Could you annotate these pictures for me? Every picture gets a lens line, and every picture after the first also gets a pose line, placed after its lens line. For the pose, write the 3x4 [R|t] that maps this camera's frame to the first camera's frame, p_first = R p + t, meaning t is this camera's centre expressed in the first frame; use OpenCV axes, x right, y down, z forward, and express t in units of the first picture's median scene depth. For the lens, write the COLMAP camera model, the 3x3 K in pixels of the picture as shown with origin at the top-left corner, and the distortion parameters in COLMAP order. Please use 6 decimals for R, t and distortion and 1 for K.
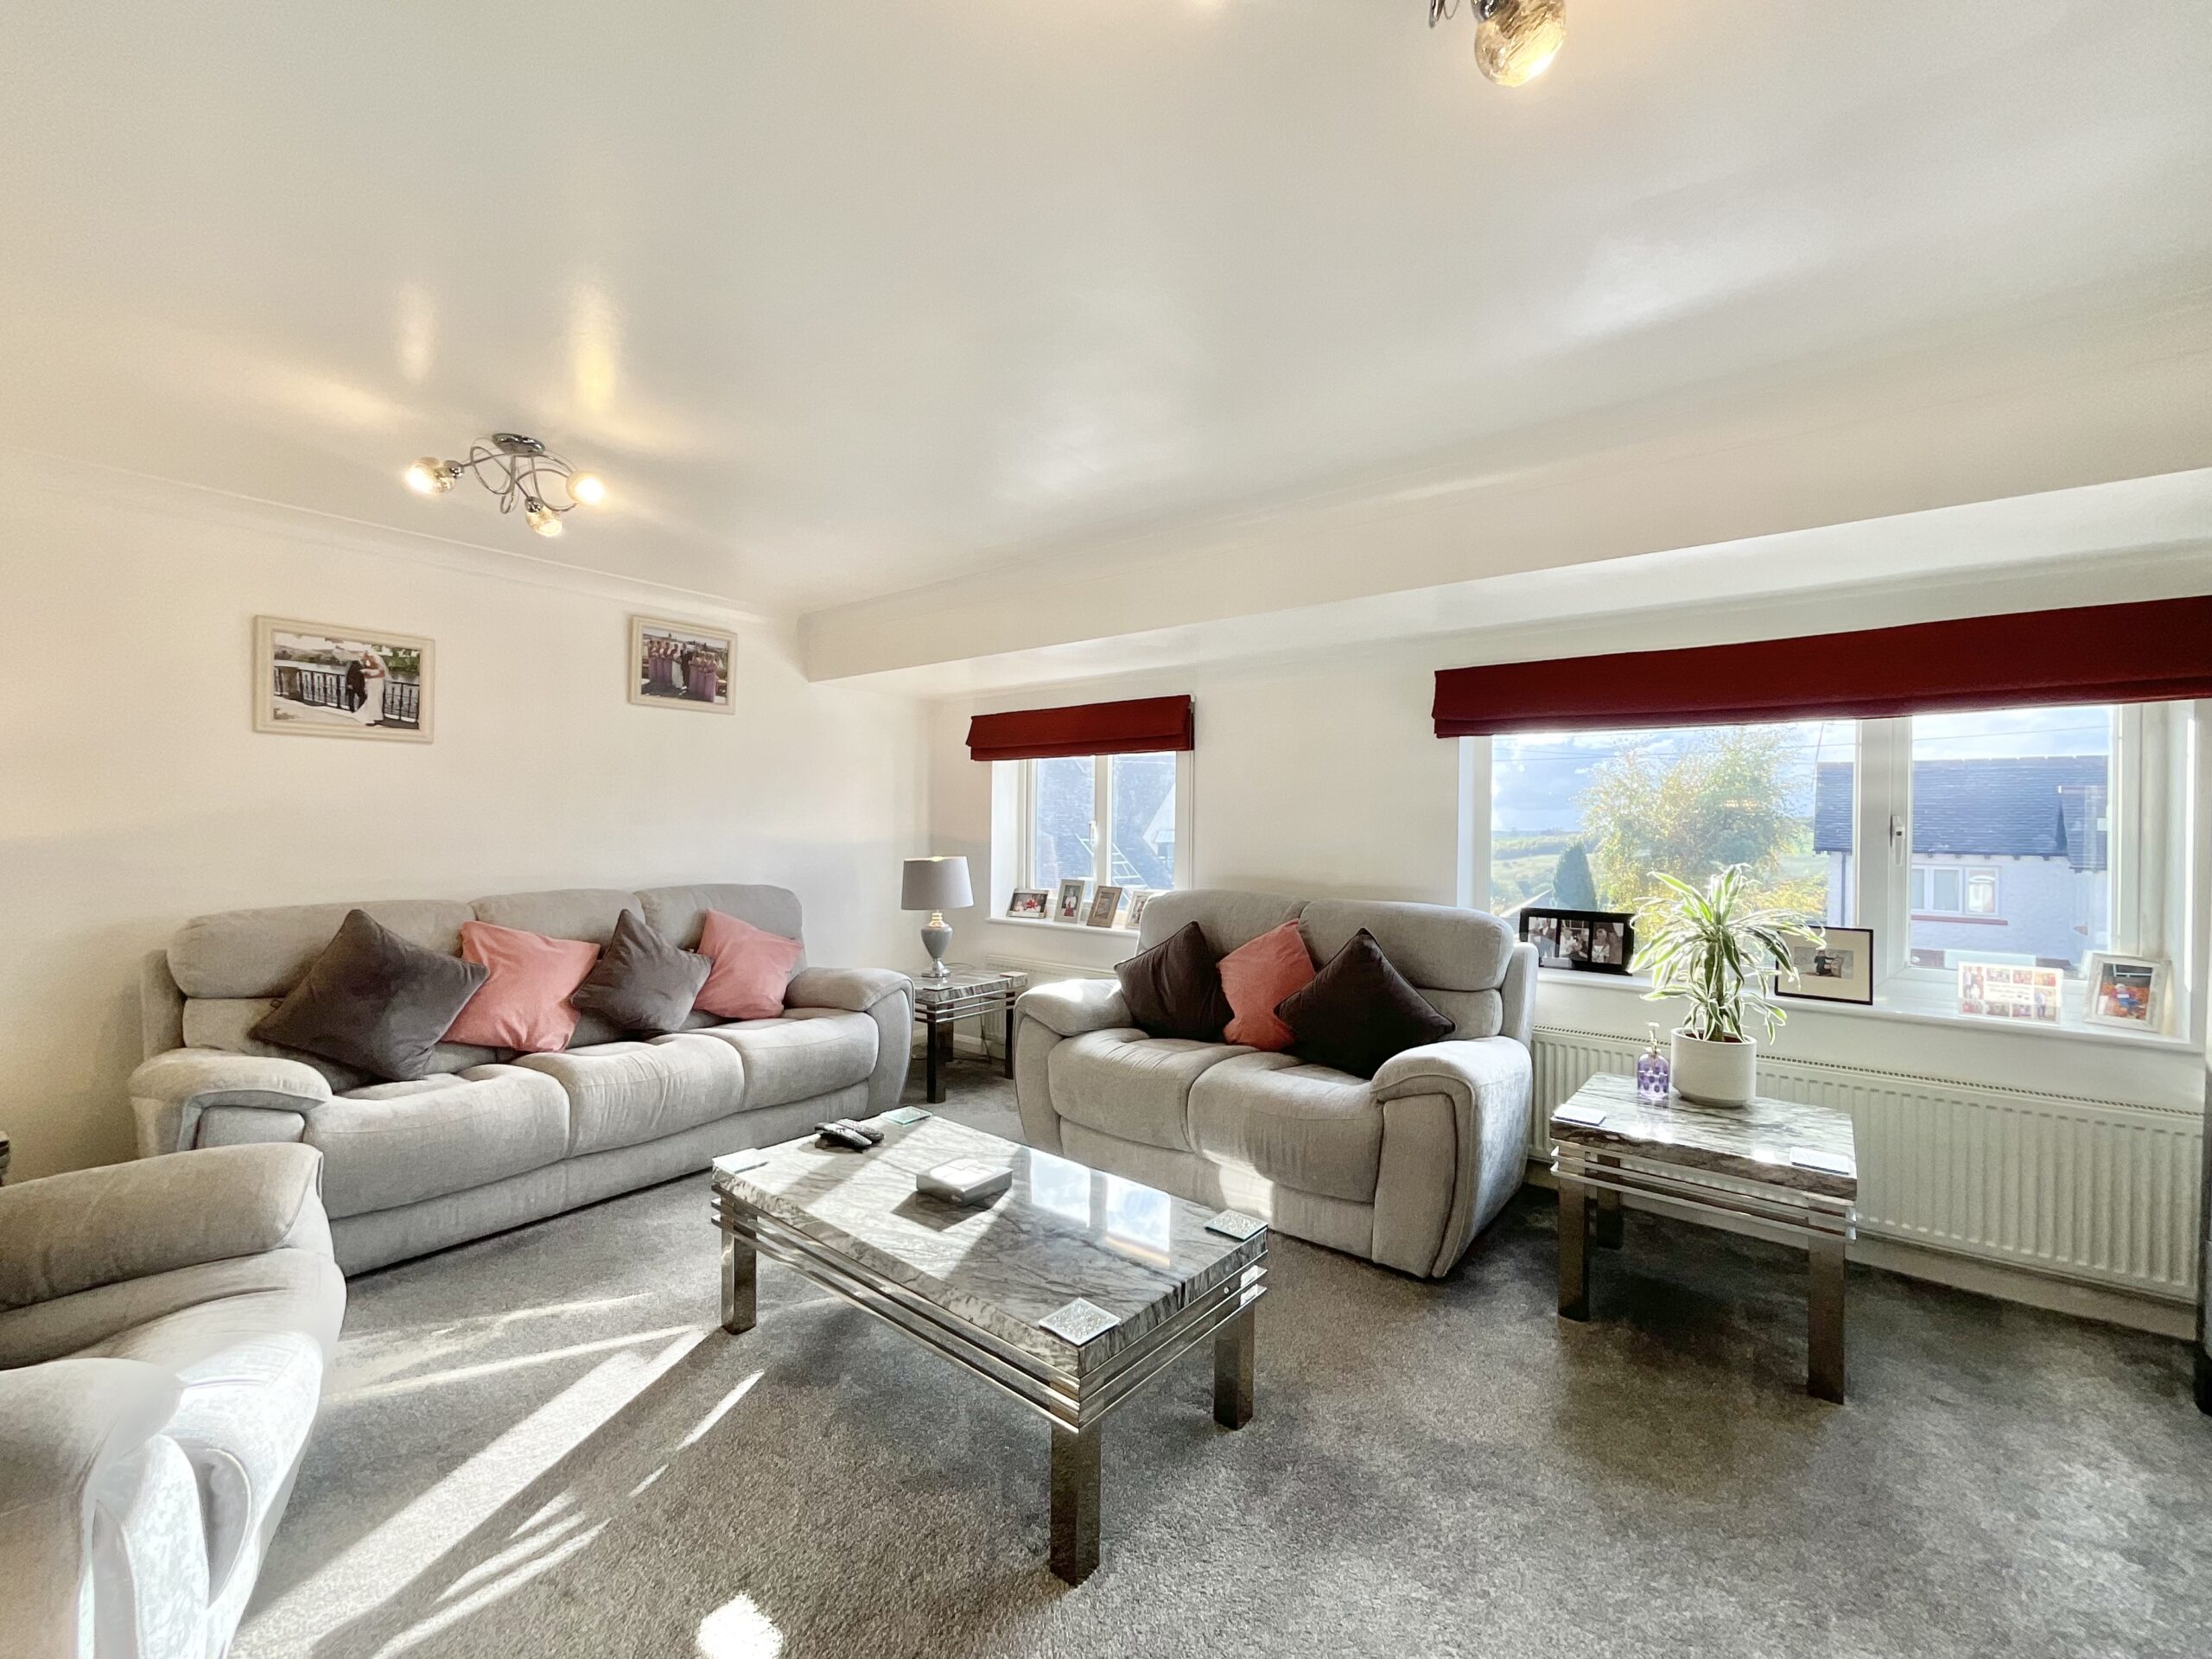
lens RADIAL K [[899.0, 0, 1109.6], [0, 899.0, 829.0], [0, 0, 1]] dist [-0.000950, -0.002681]
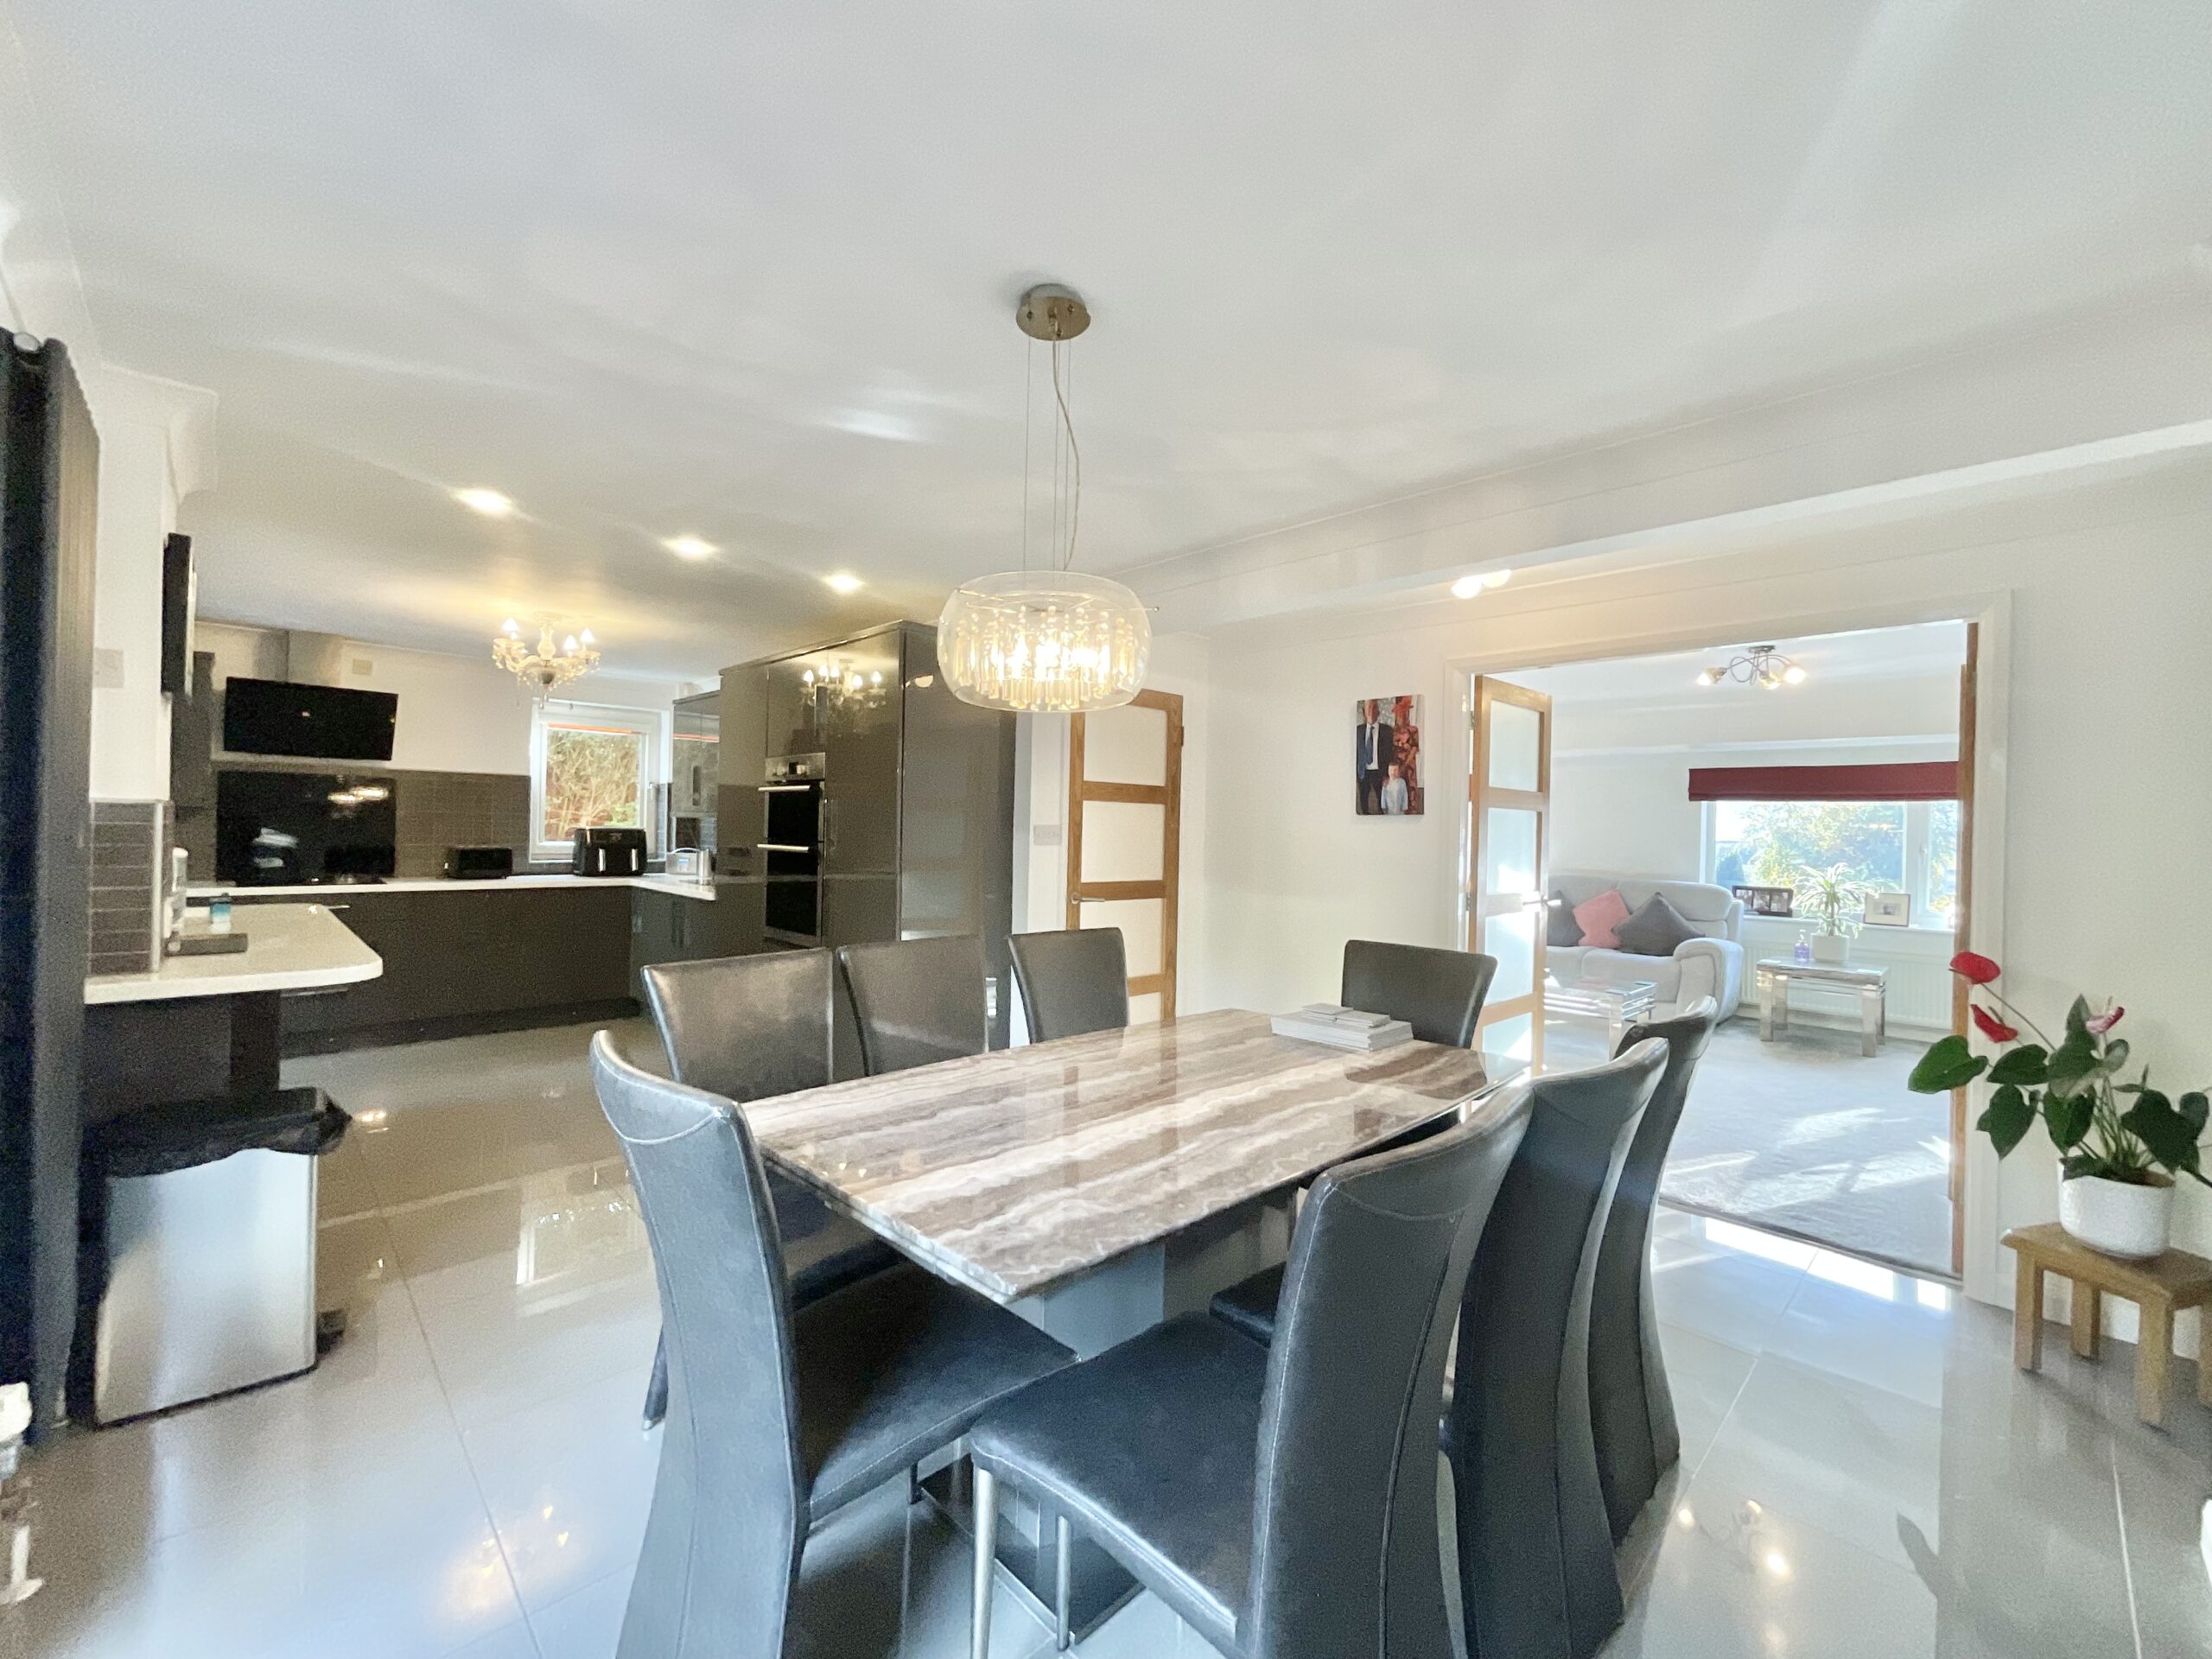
lens RADIAL K [[899.0, 0, 1106.6], [0, 899.0, 829.3], [0, 0, 1]] dist [-0.000950, -0.002681]
pose [[0.992392, 0.005714, -0.122987, -0.712183], [-0.006561, 0.999957, -0.006482, -0.016141], [0.122945, 0.007239, 0.992387, -1.213748]]
